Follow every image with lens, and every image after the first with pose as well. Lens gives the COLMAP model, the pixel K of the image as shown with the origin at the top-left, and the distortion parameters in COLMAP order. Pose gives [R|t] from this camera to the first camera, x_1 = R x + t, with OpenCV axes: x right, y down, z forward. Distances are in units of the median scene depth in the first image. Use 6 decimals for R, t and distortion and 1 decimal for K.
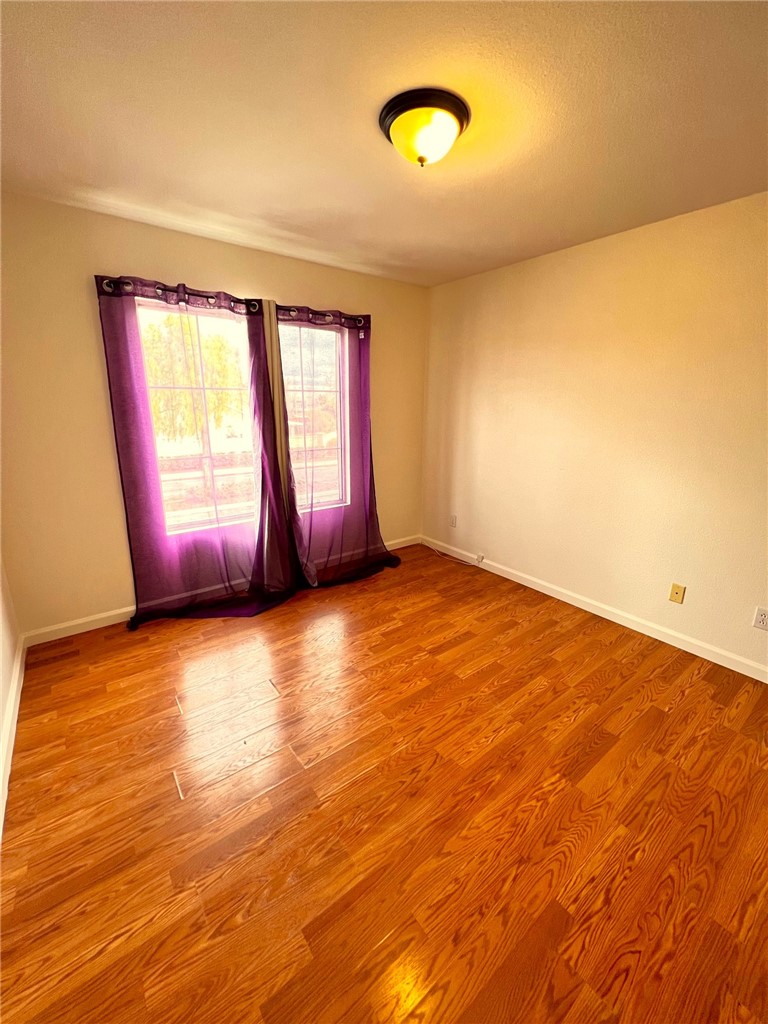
lens RADIAL K [[409.4, 0, 386.1], [0, 409.4, 511.2], [0, 0, 1]] dist [-0.002223, 0.000745]
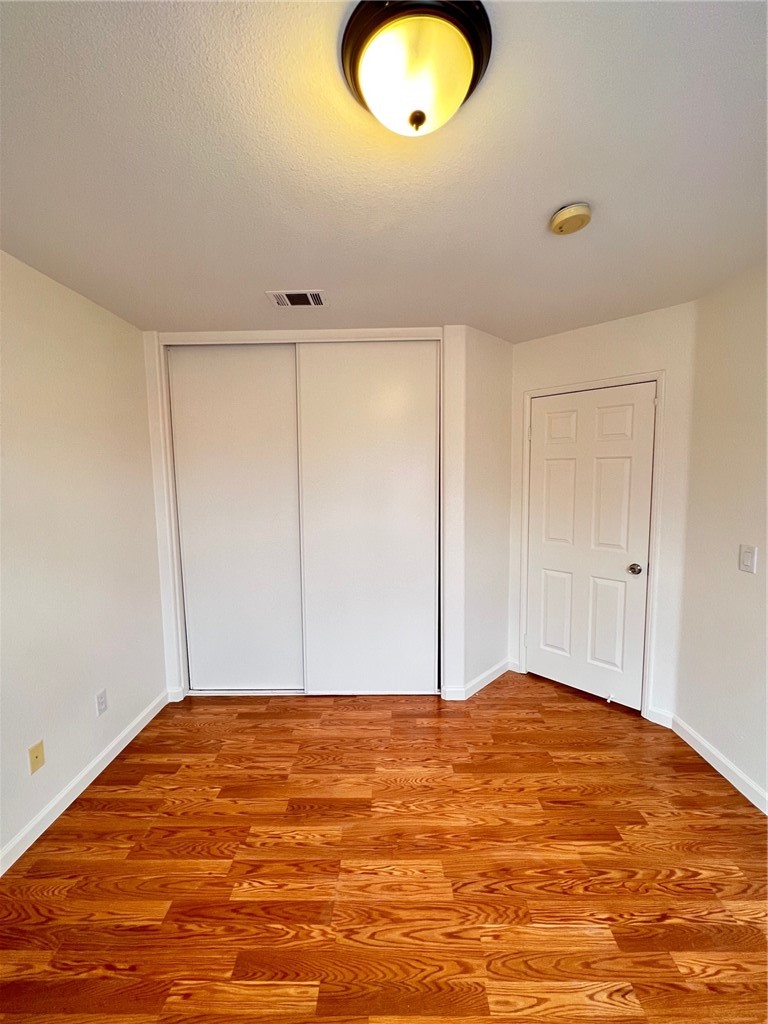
lens RADIAL K [[409.4, 0, 386.1], [0, 409.4, 511.2], [0, 0, 1]] dist [-0.002223, 0.000745]
pose [[-0.788215, -0.057789, 0.612681, -0.159161], [0.164308, 0.939678, 0.300014, -0.290733], [-0.593060, 0.337144, -0.731173, 0.952786]]
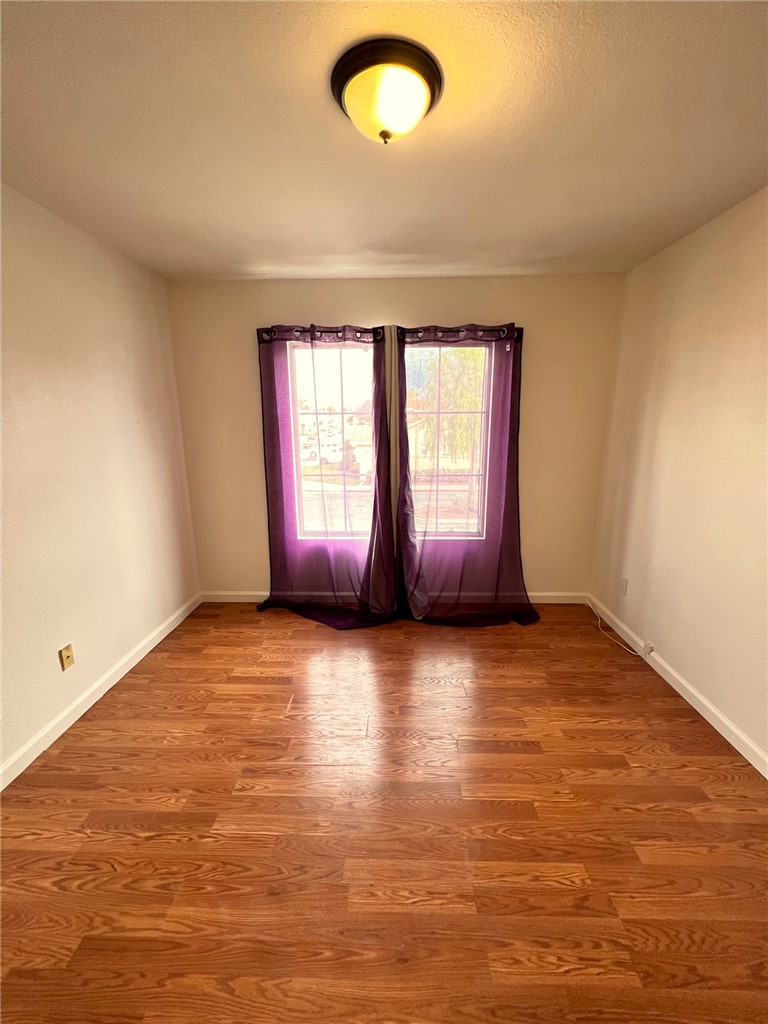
lens RADIAL K [[409.4, 0, 386.1], [0, 409.4, 511.2], [0, 0, 1]] dist [-0.002223, 0.000745]
pose [[0.778453, 0.125078, -0.615114, 0.391792], [-0.150786, 0.988514, 0.010180, -0.074319], [0.609322, 0.084826, 0.788372, 0.243412]]
